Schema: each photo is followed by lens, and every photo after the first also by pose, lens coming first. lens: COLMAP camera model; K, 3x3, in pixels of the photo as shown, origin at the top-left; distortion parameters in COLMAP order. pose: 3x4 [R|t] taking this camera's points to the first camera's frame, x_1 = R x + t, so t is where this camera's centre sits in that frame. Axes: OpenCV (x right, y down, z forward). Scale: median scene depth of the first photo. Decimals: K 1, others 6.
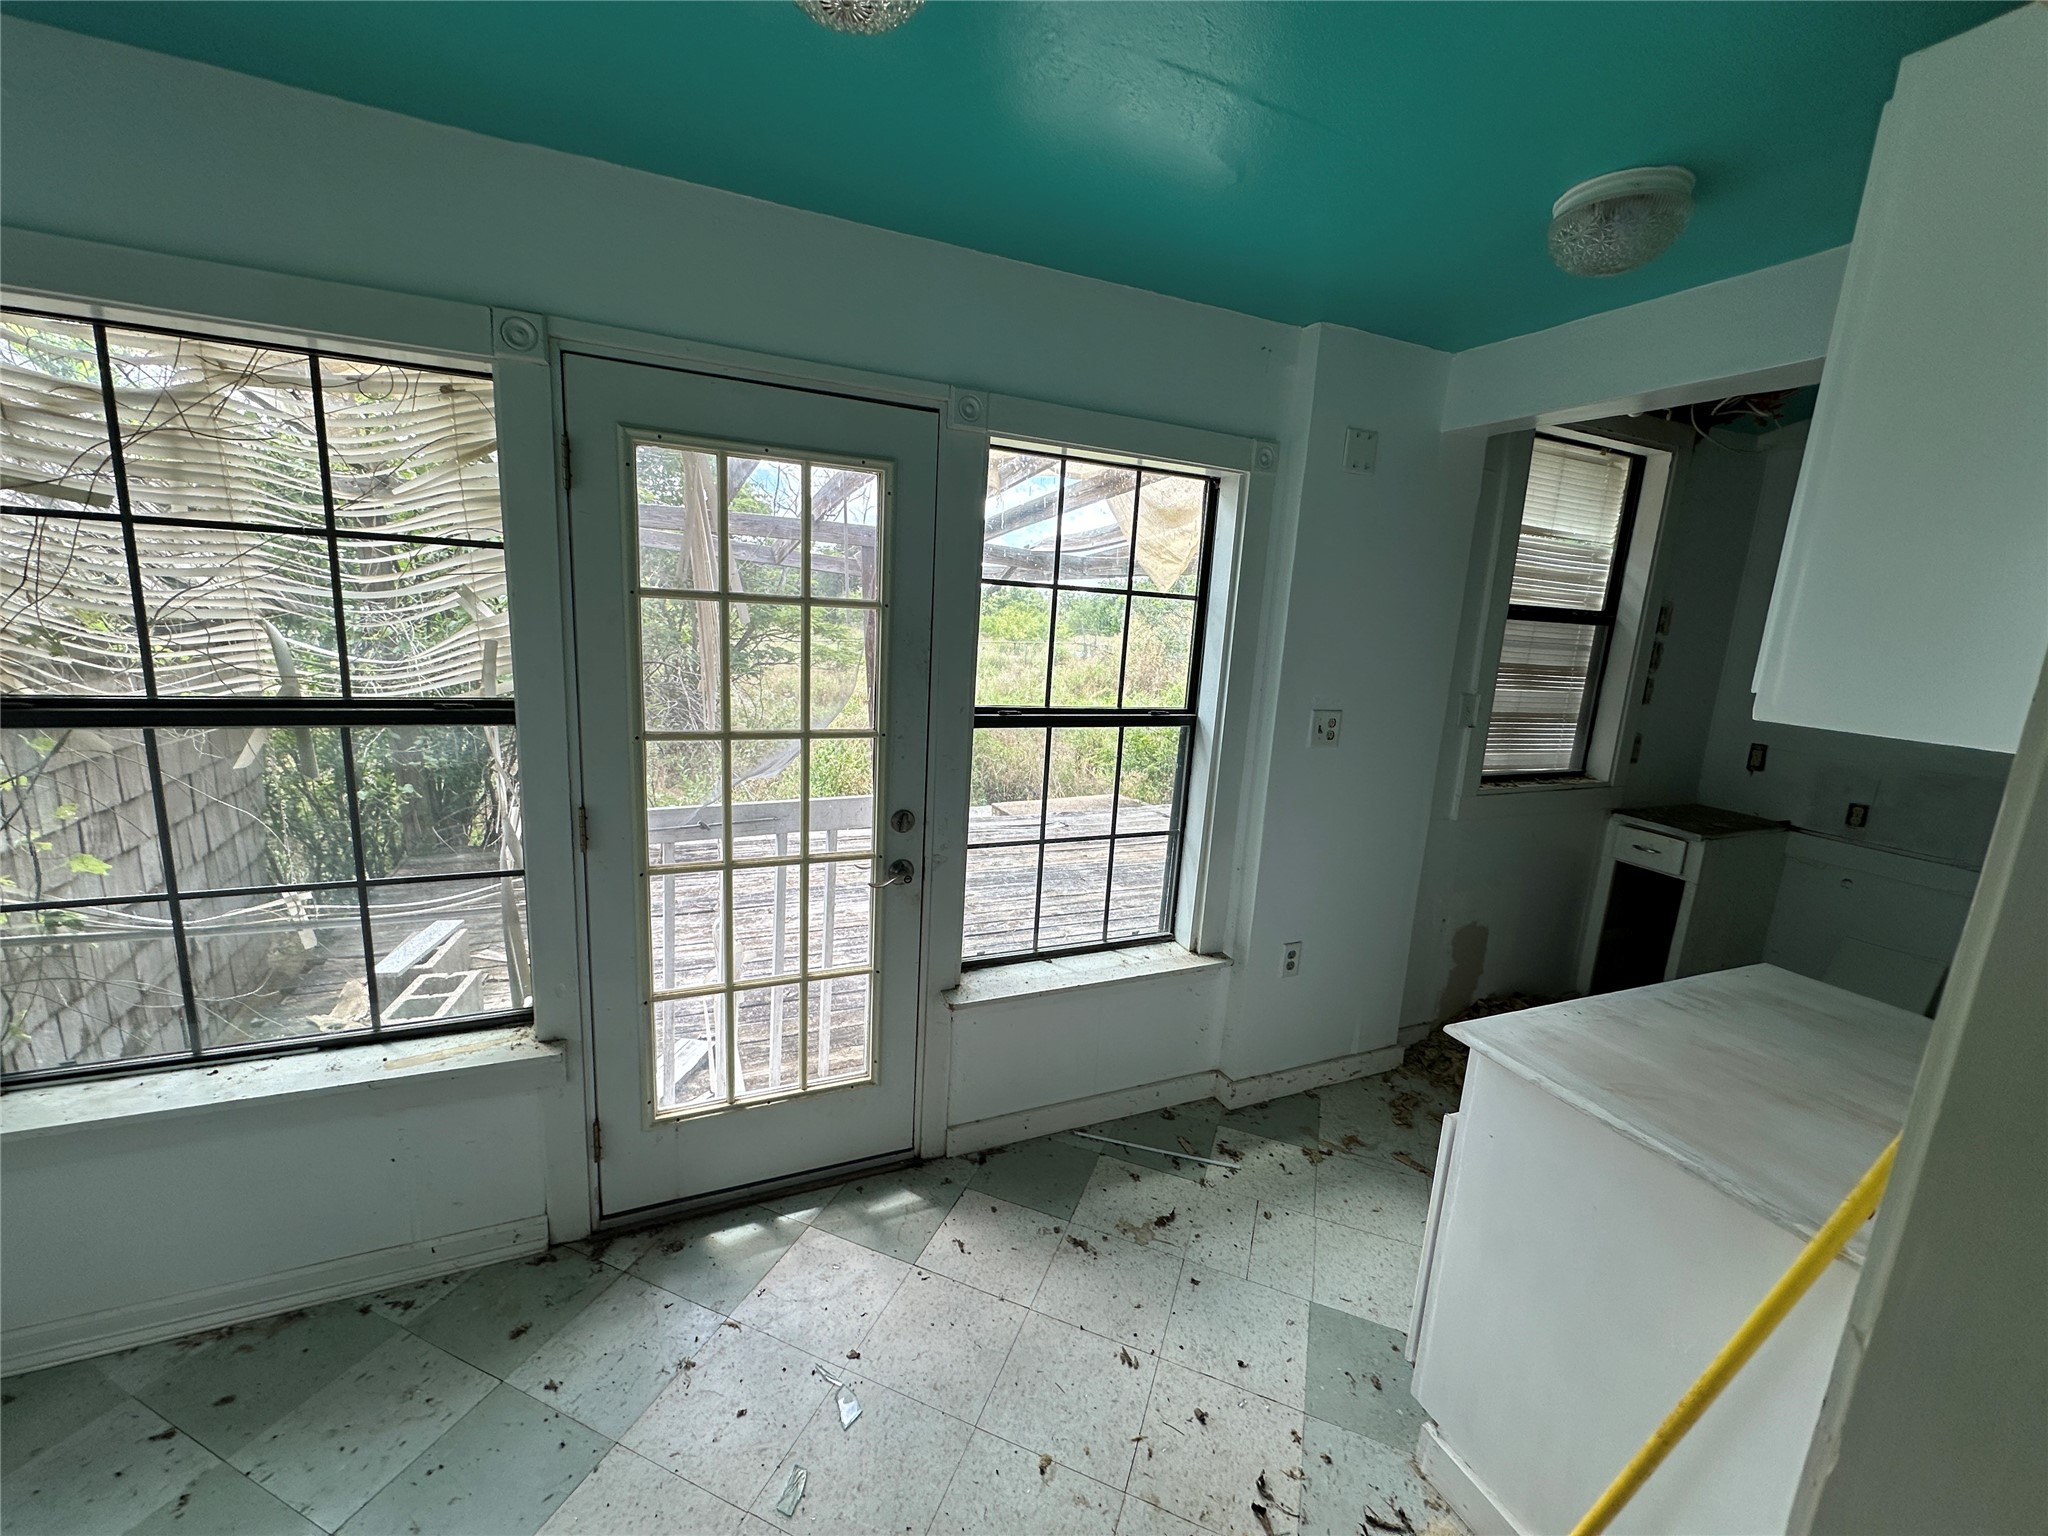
lens RADIAL K [[825.0, 0, 1024.0], [0, 825.0, 768.0], [0, 0, 1]] dist [0.000066, 0.000042]
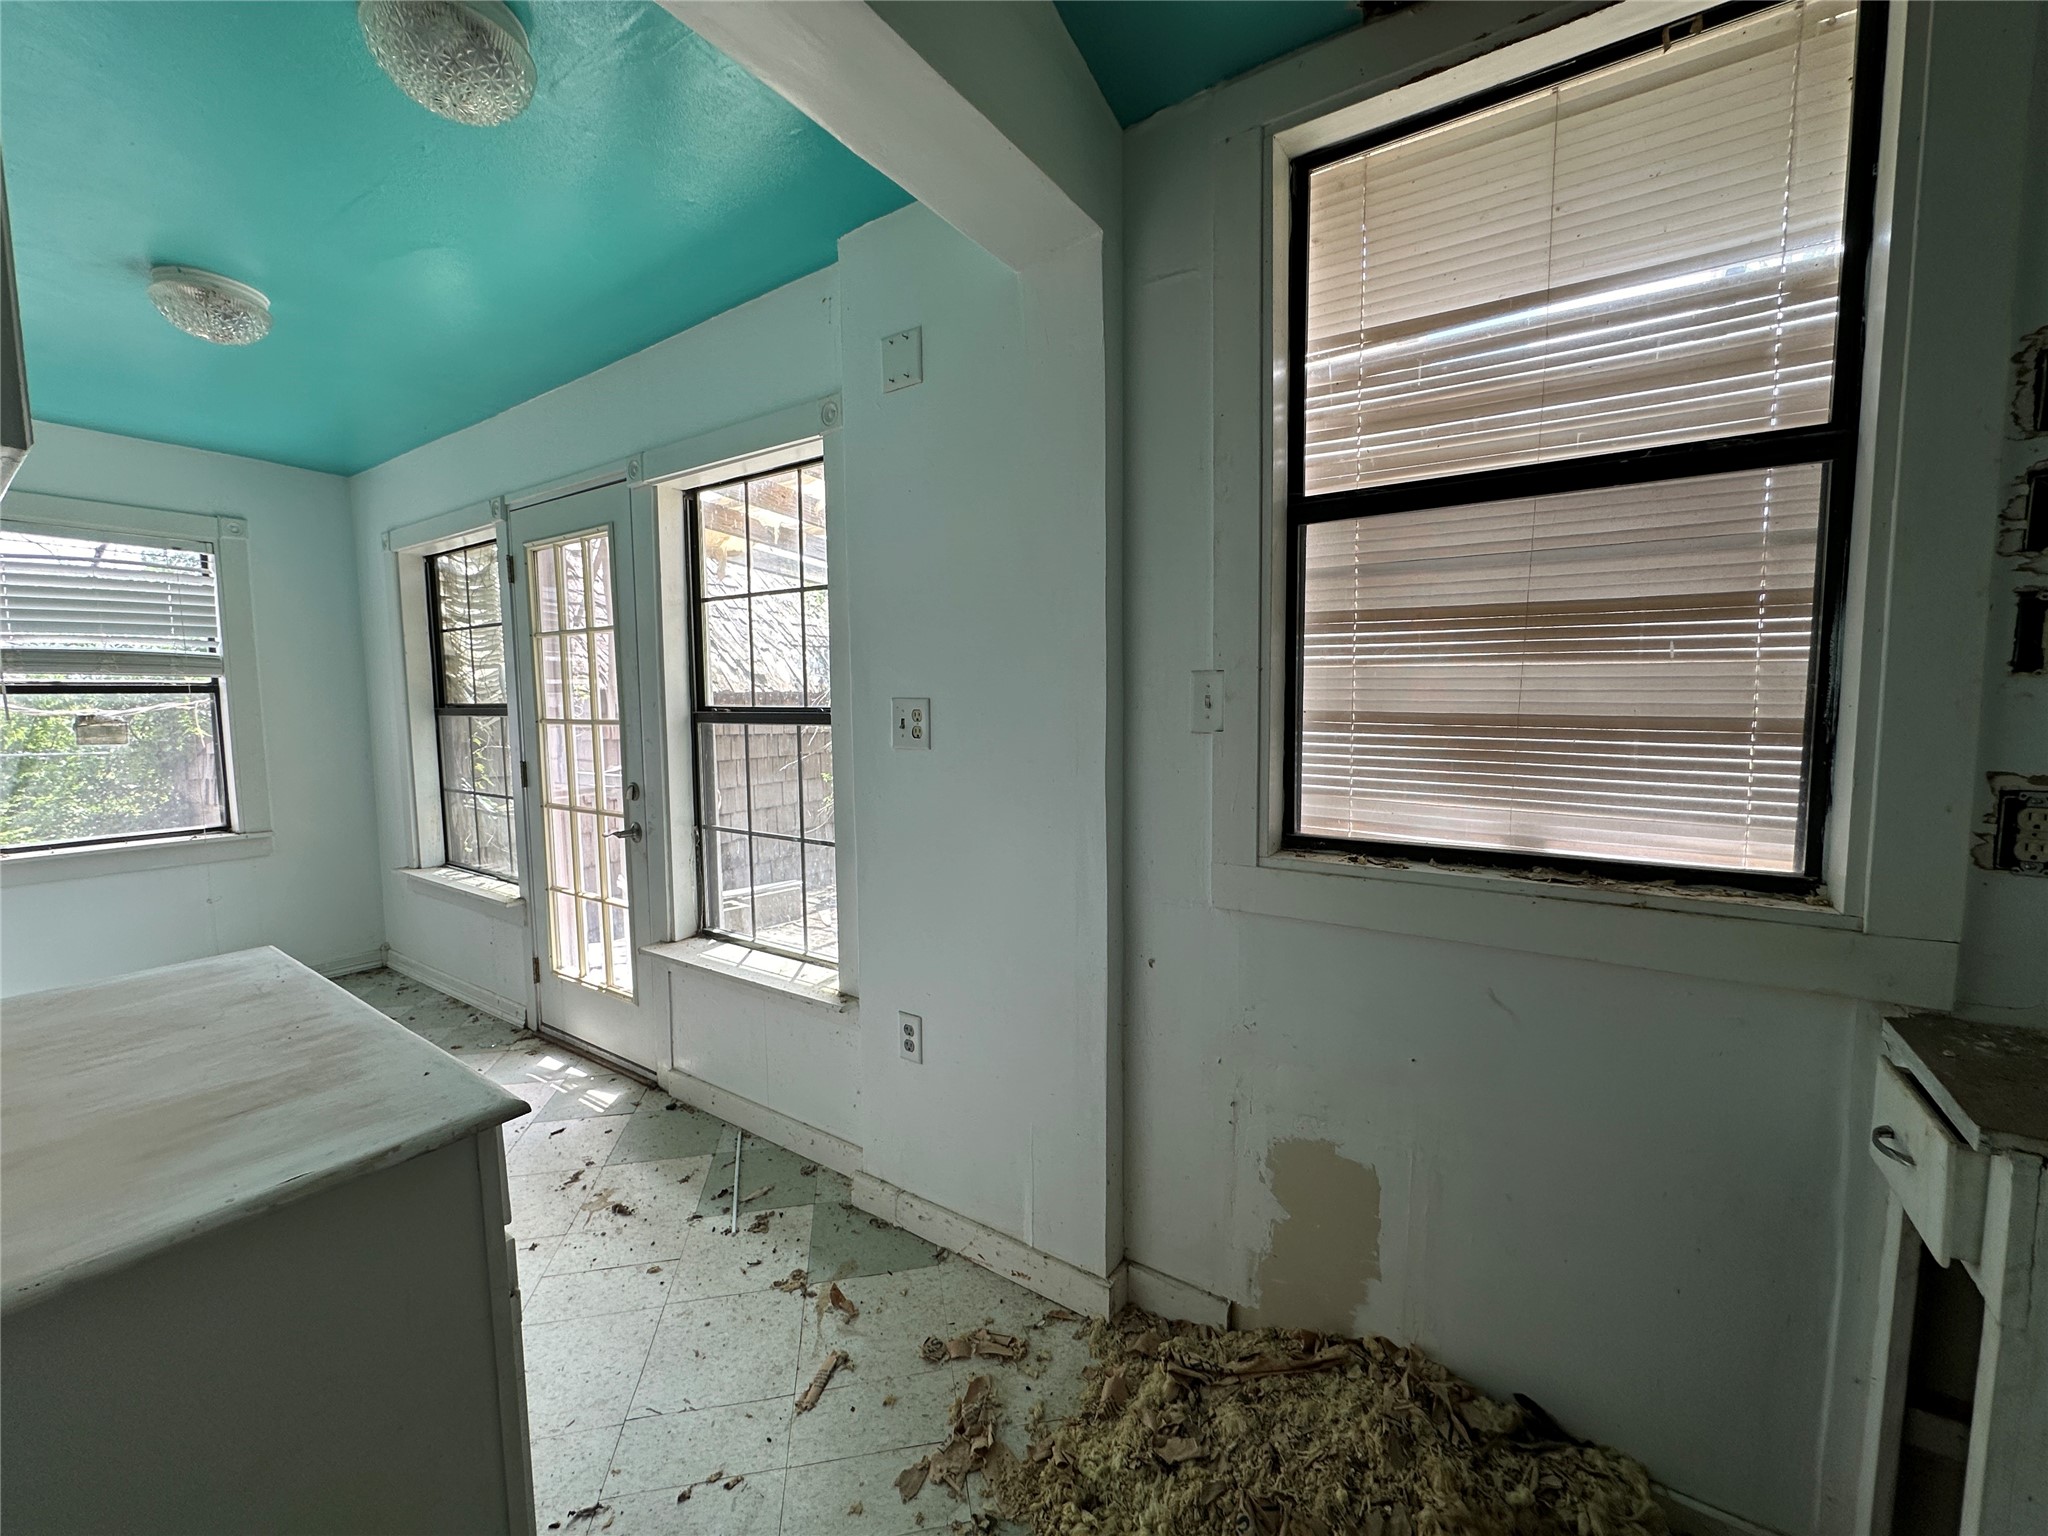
lens RADIAL K [[825.0, 0, 1024.0], [0, 825.0, 768.0], [0, 0, 1]] dist [0.000066, 0.000042]
pose [[0.519319, 0.011161, -0.854507, 1.067226], [-0.123177, 0.990451, -0.061923, 0.026739], [0.845657, 0.137413, 0.515735, 0.707487]]
